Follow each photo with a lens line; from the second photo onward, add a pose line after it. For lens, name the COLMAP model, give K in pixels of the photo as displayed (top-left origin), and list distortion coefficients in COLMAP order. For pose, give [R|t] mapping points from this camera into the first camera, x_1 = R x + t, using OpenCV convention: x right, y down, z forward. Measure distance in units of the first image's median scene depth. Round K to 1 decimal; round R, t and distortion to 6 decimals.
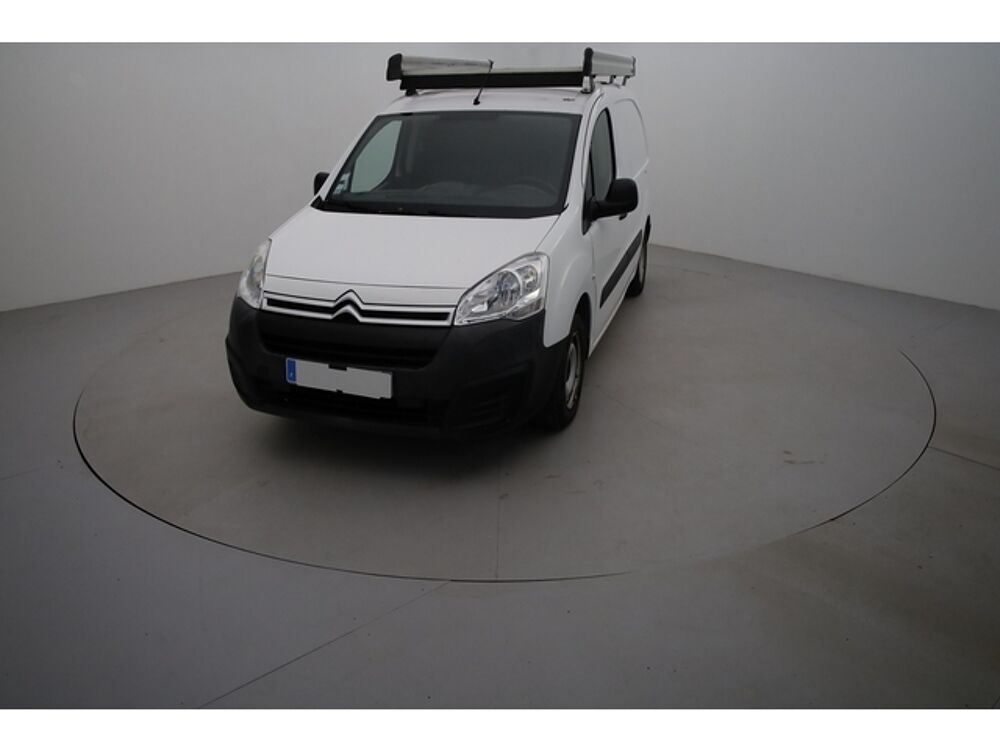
lens RADIAL K [[673.3, 0, 594.9], [0, 673.3, 372.9], [0, 0, 1]] dist [-0.005694, 0.007678]
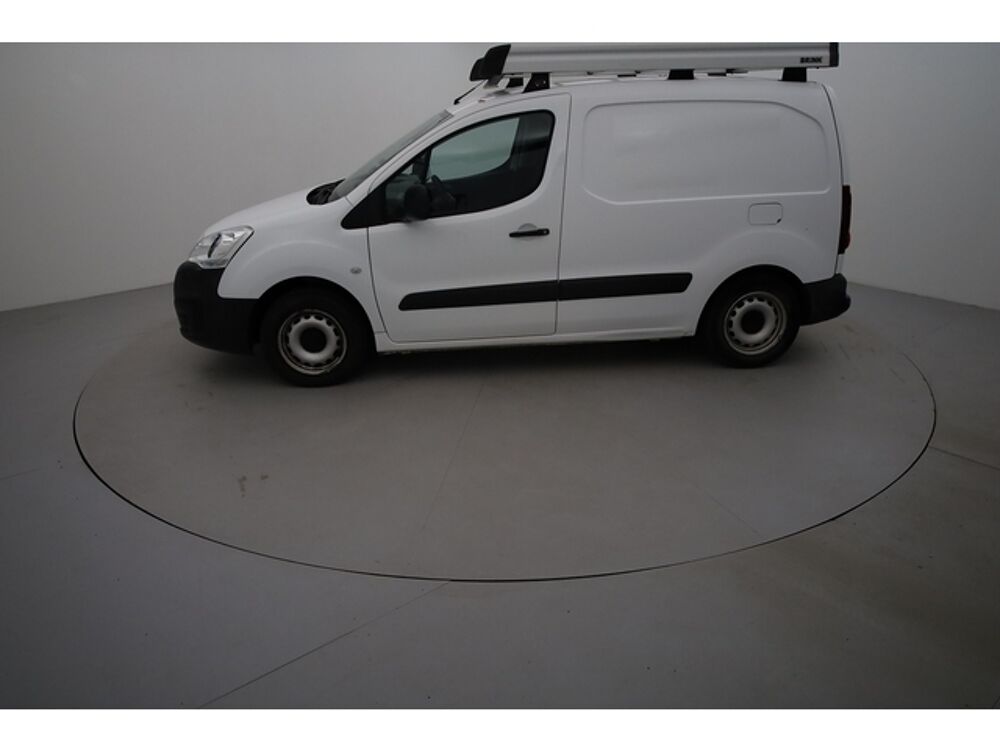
lens RADIAL K [[671.5, 0, 500.0], [0, 671.5, 375.0], [0, 0, 1]] dist [-0.002879, 0.000059]
pose [[0.999999, -0.000101, 0.001027, -0.143123], [0.000100, 0.999999, 0.001225, 0.001921], [-0.001027, -0.001225, 0.999999, 0.003251]]
